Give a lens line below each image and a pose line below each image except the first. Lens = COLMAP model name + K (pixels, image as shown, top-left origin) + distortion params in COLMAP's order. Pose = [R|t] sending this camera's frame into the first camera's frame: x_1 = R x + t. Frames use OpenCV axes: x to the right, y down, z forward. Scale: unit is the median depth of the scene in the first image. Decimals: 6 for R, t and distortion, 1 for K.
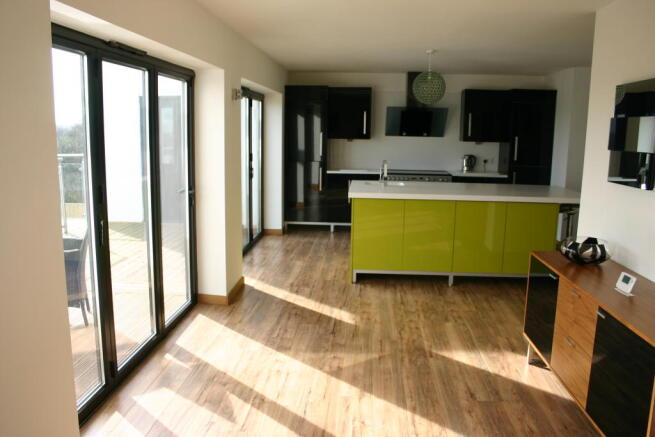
lens RADIAL K [[534.0, 0, 323.6], [0, 534.0, 219.2], [0, 0, 1]] dist [-0.157462, 0.144706]
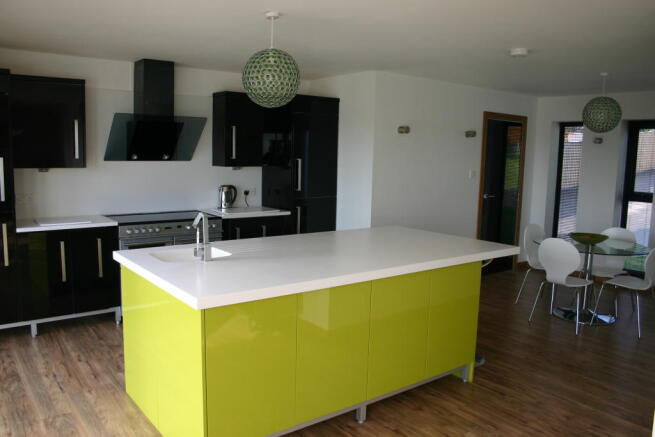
lens RADIAL K [[534.0, 0, 323.6], [0, 534.0, 219.2], [0, 0, 1]] dist [-0.157462, 0.144706]
pose [[0.749340, -0.080635, 0.657258, -0.097622], [0.099799, 0.994973, 0.008286, -0.070005], [-0.654622, 0.059384, 0.753620, 0.384936]]
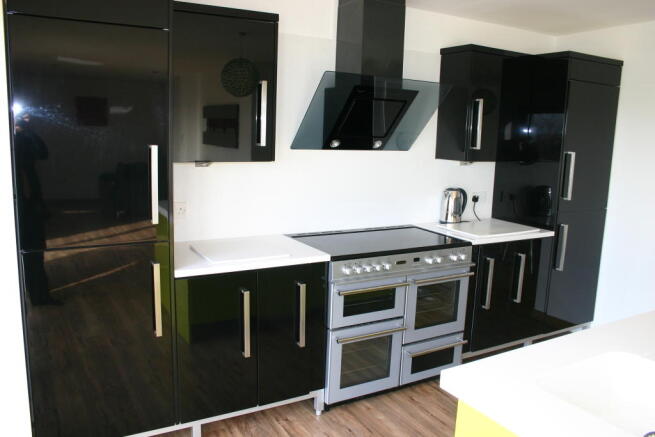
lens RADIAL K [[534.0, 0, 323.6], [0, 534.0, 219.2], [0, 0, 1]] dist [-0.157462, 0.144706]
pose [[0.839149, -0.078743, 0.538171, -0.079002], [0.075074, 0.996763, 0.028783, -0.117011], [-0.538695, 0.016250, 0.842344, 0.667906]]
